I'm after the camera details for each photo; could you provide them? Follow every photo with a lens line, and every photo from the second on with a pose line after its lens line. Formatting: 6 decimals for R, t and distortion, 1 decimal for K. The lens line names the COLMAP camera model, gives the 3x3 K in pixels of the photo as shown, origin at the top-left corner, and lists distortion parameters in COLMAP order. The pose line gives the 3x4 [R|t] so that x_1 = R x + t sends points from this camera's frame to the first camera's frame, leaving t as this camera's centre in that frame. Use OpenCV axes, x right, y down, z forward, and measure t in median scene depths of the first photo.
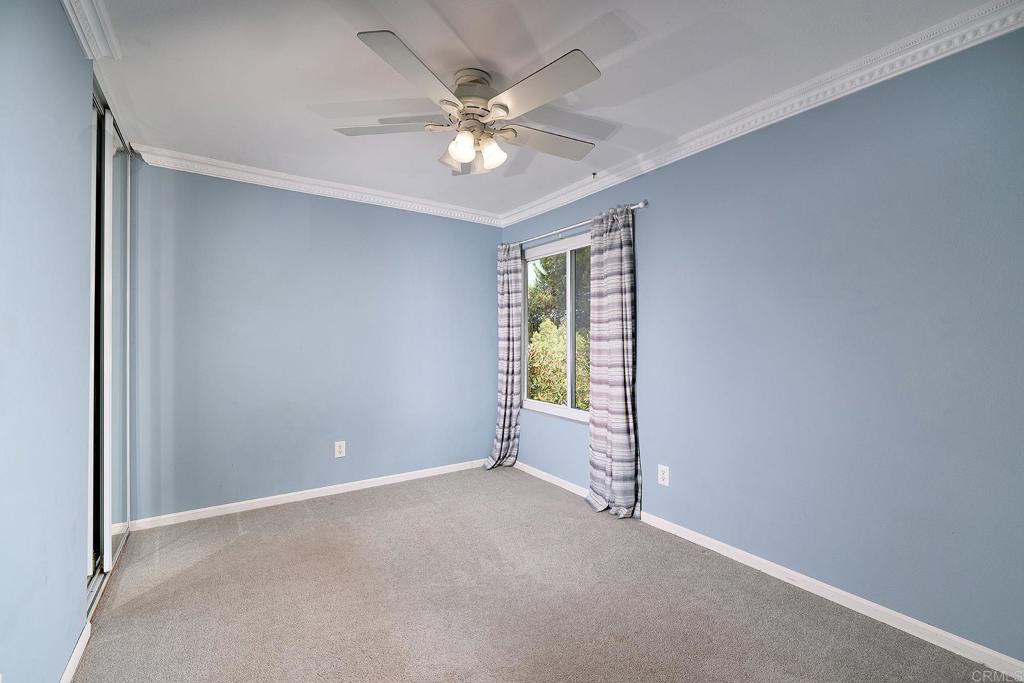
lens RADIAL K [[442.4, 0, 505.7], [0, 442.4, 336.7], [0, 0, 1]] dist [-0.000583, -0.000072]
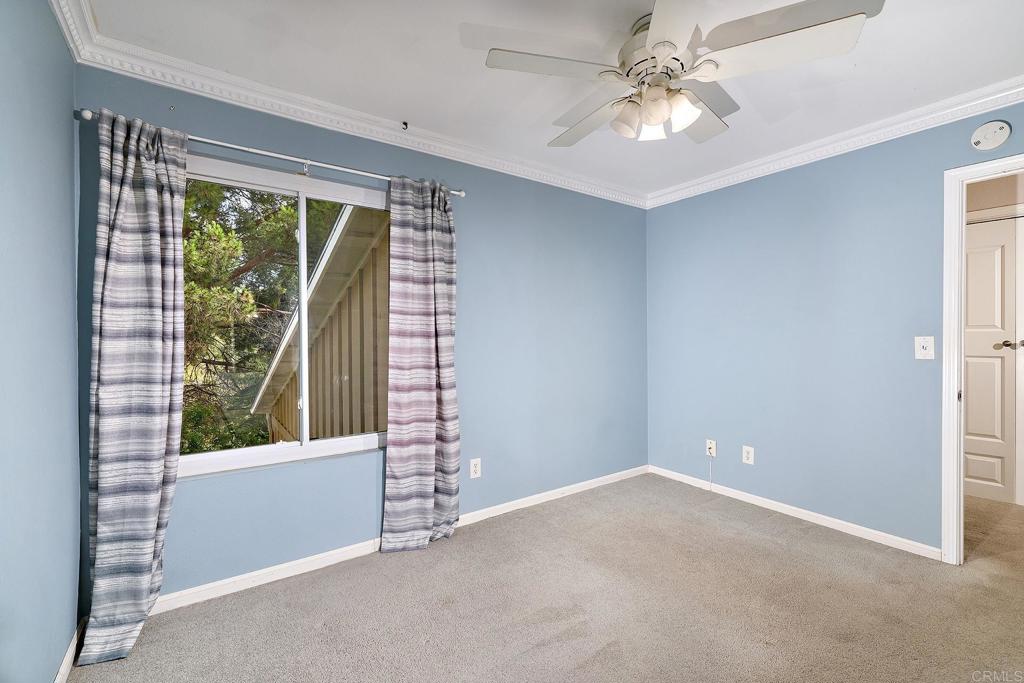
lens RADIAL K [[442.4, 0, 505.5], [0, 442.4, 341.2], [0, 0, 1]] dist [-0.000583, -0.000072]
pose [[-0.035541, -0.000976, 0.999368, -0.566691], [0.003675, 0.999993, 0.001107, 0.015723], [-0.999361, 0.003712, -0.035537, 0.819437]]
